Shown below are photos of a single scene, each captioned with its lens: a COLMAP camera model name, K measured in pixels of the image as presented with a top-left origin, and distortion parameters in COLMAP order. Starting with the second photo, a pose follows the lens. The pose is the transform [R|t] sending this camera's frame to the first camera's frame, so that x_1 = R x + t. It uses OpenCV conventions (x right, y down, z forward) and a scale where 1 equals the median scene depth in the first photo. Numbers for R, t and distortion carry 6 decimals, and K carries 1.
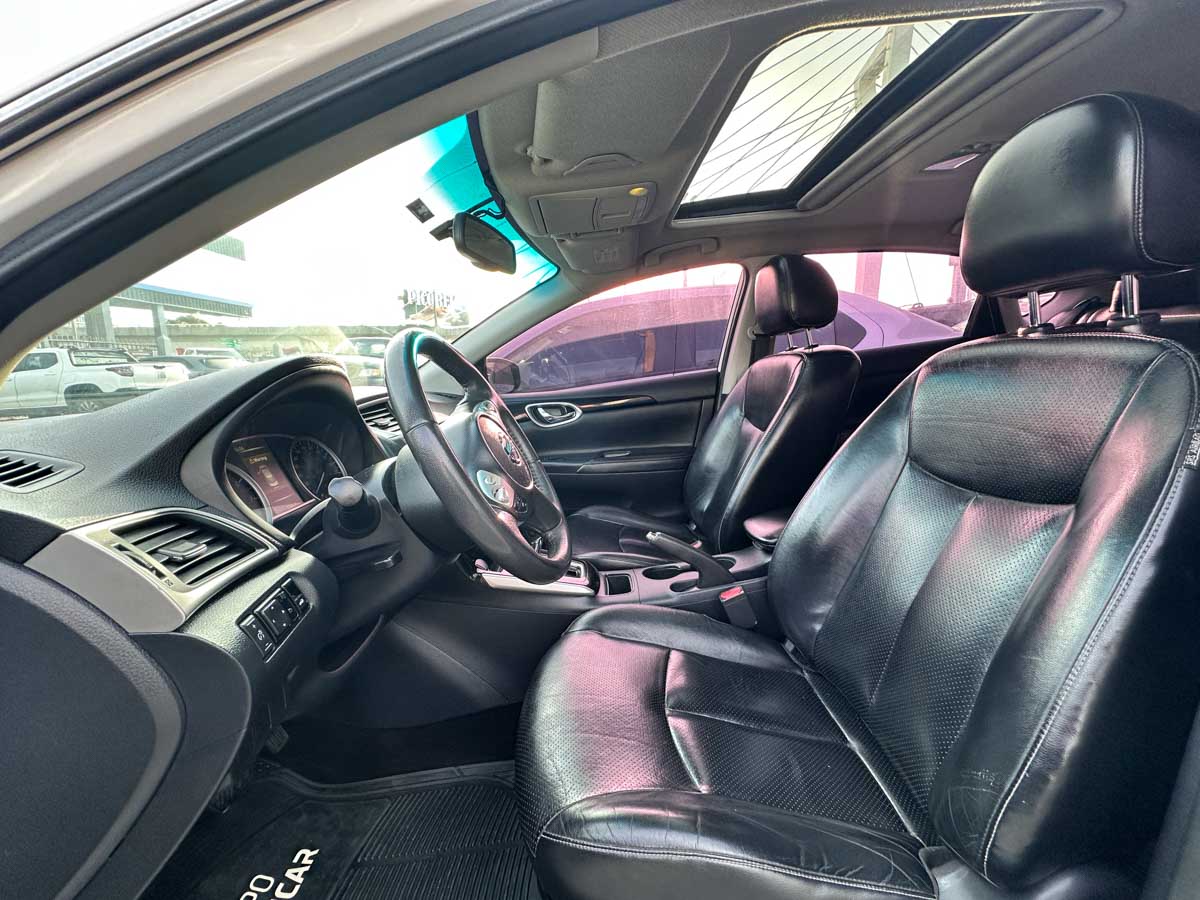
lens RADIAL K [[481.6, 0, 602.7], [0, 481.6, 446.0], [0, 0, 1]] dist [-0.002257, -0.000232]
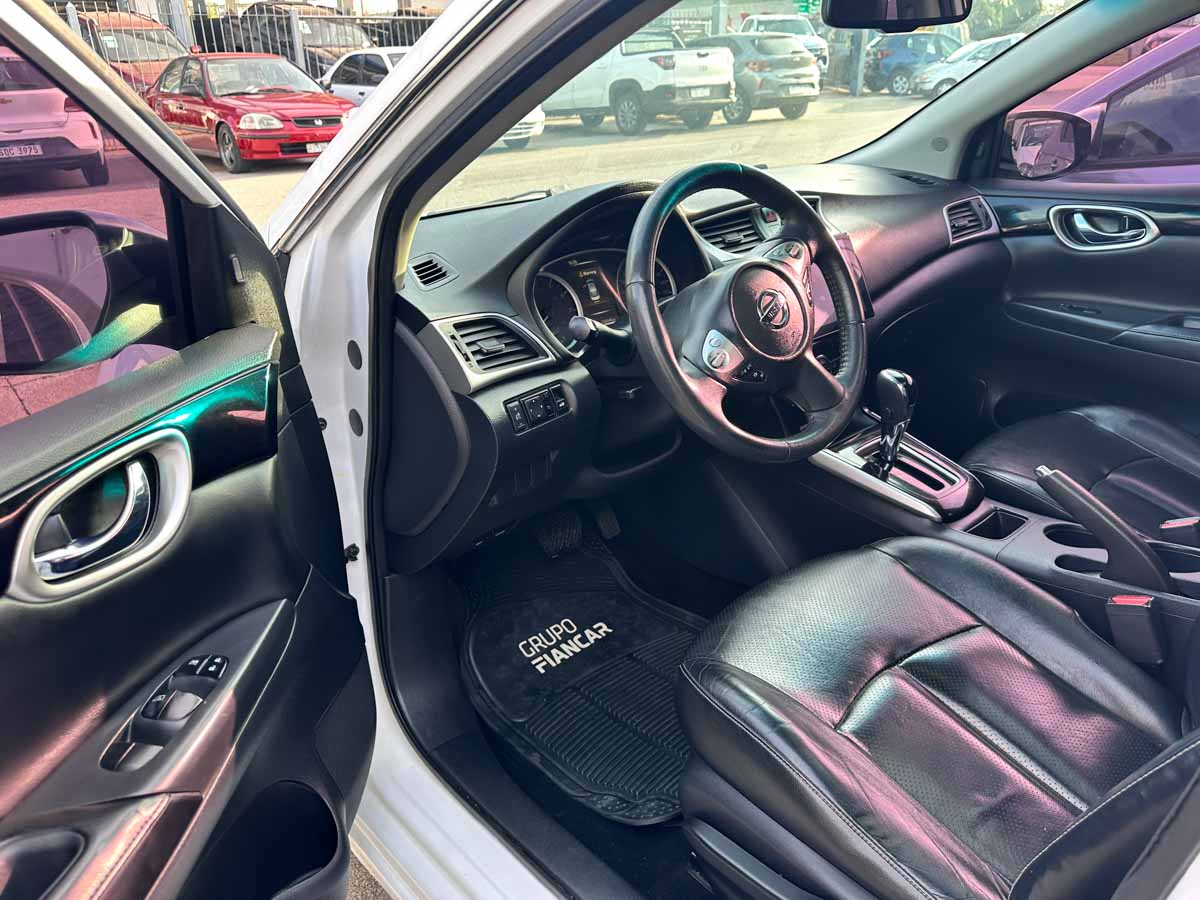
lens RADIAL K [[854.1, 0, 595.2], [0, 854.1, 435.7], [0, 0, 1]] dist [0.027388, -0.004757]
pose [[0.644880, 0.310096, -0.698549, 0.613962], [-0.111568, 0.942395, 0.315346, -0.188800], [0.756097, -0.125425, 0.642329, -0.228215]]
